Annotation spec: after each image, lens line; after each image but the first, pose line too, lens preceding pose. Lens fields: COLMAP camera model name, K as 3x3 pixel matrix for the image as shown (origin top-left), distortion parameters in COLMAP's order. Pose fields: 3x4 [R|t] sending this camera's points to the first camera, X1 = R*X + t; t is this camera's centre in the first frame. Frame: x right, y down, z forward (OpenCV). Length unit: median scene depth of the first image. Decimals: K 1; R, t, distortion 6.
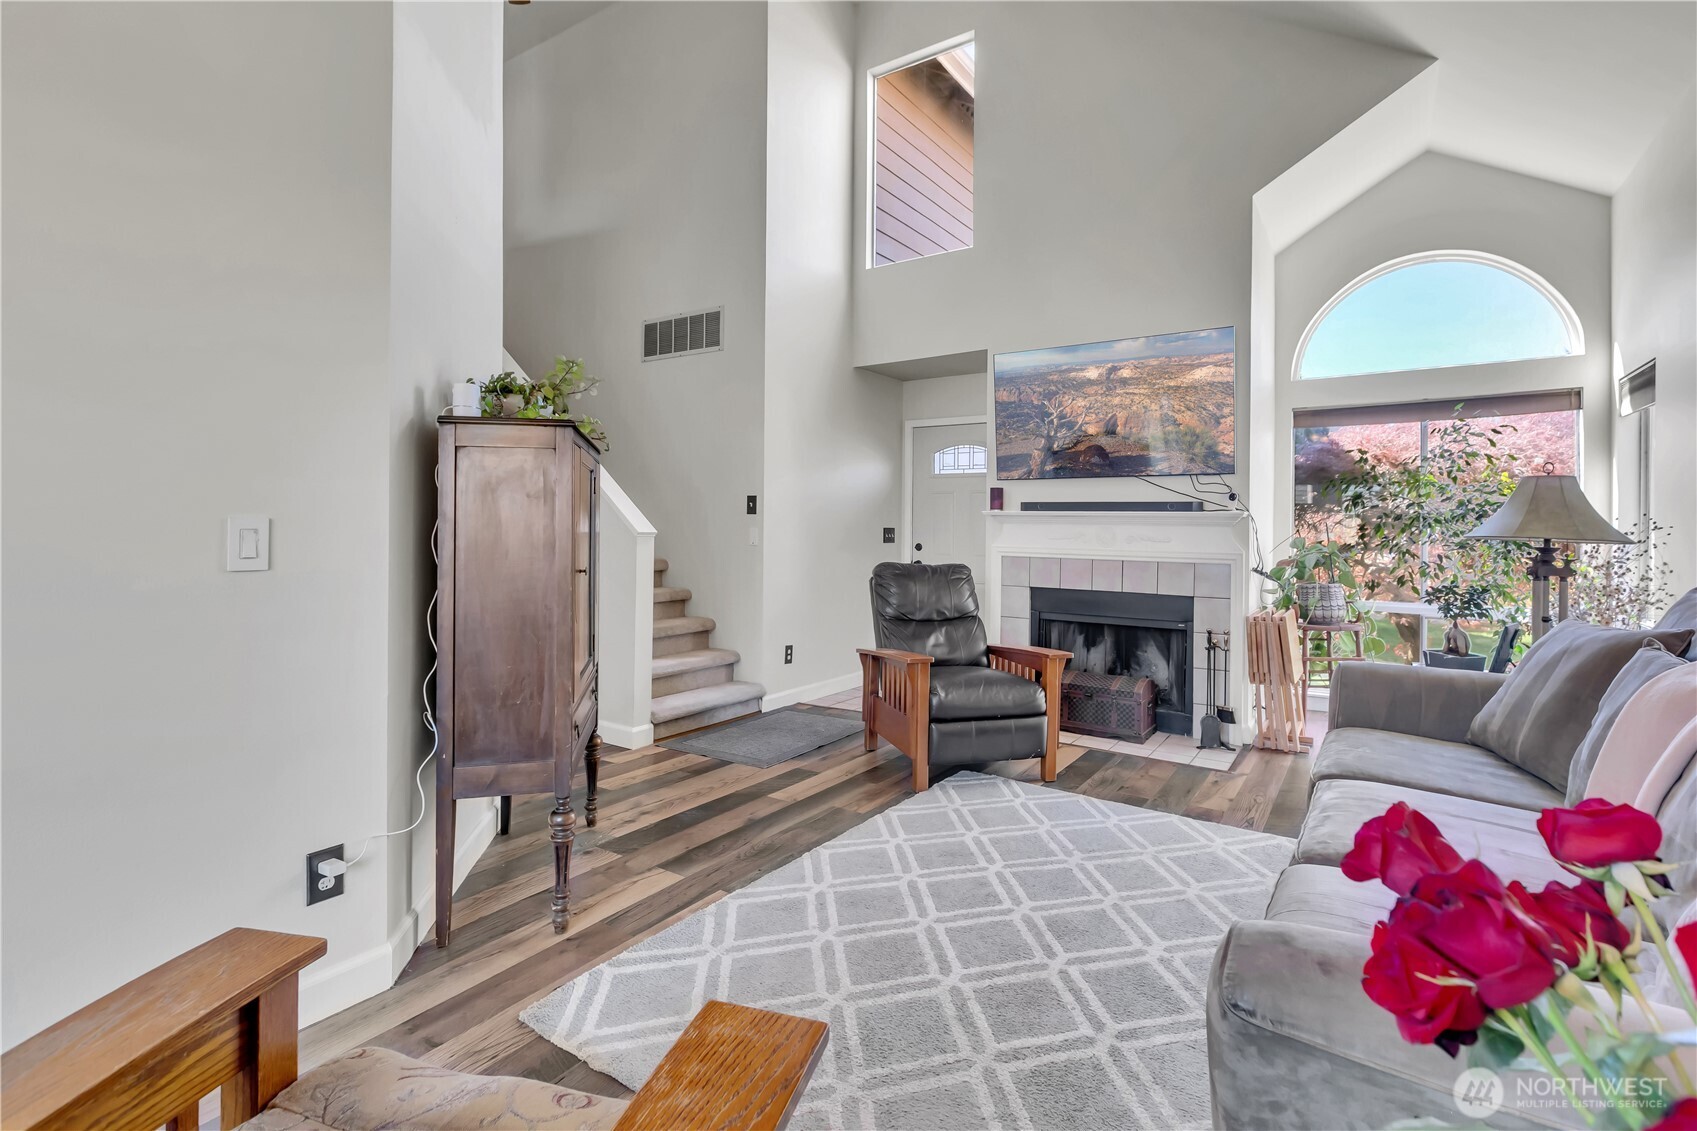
lens RADIAL K [[792.9, 0, 844.5], [0, 792.9, 544.3], [0, 0, 1]] dist [0.000933, 0.000565]
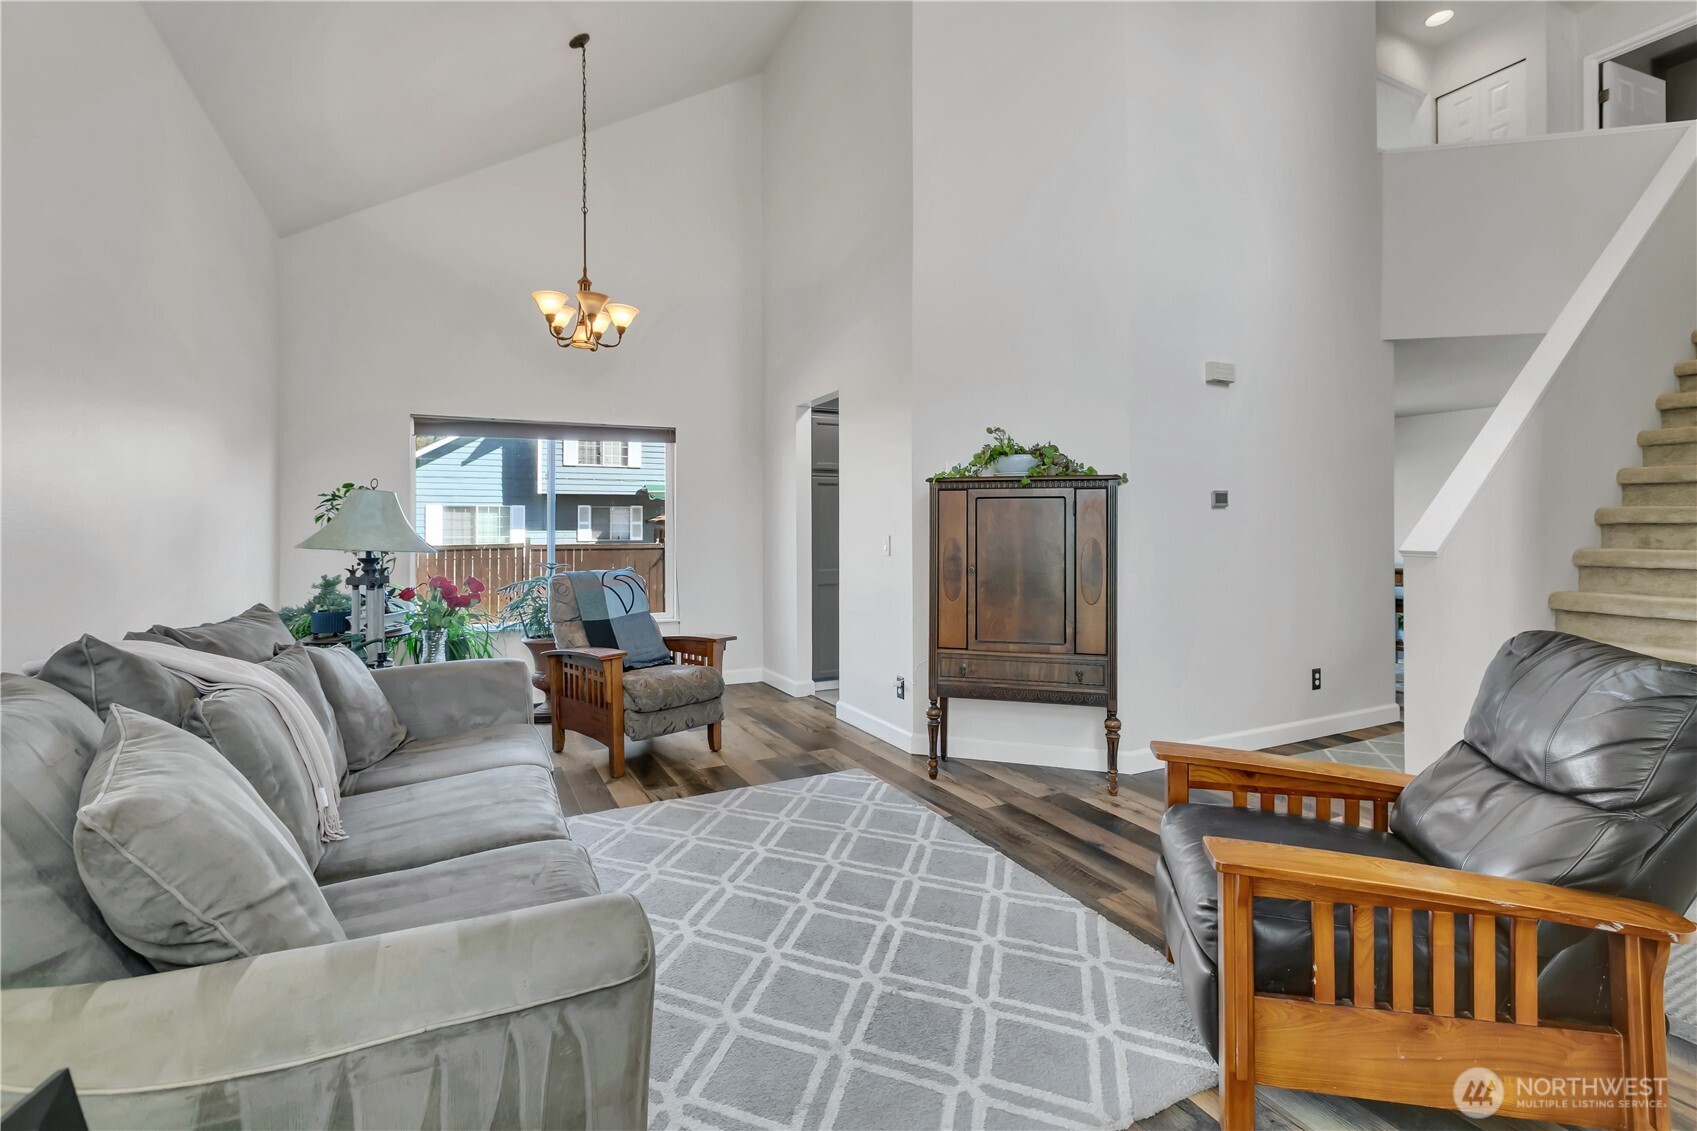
lens RADIAL K [[792.9, 0, 844.5], [0, 792.9, 544.3], [0, 0, 1]] dist [0.000933, 0.000565]
pose [[-0.528406, 0.003633, -0.848984, 0.901240], [-0.005638, 0.999954, 0.007788, -0.018052], [0.848973, 0.008902, -0.528361, 1.324009]]
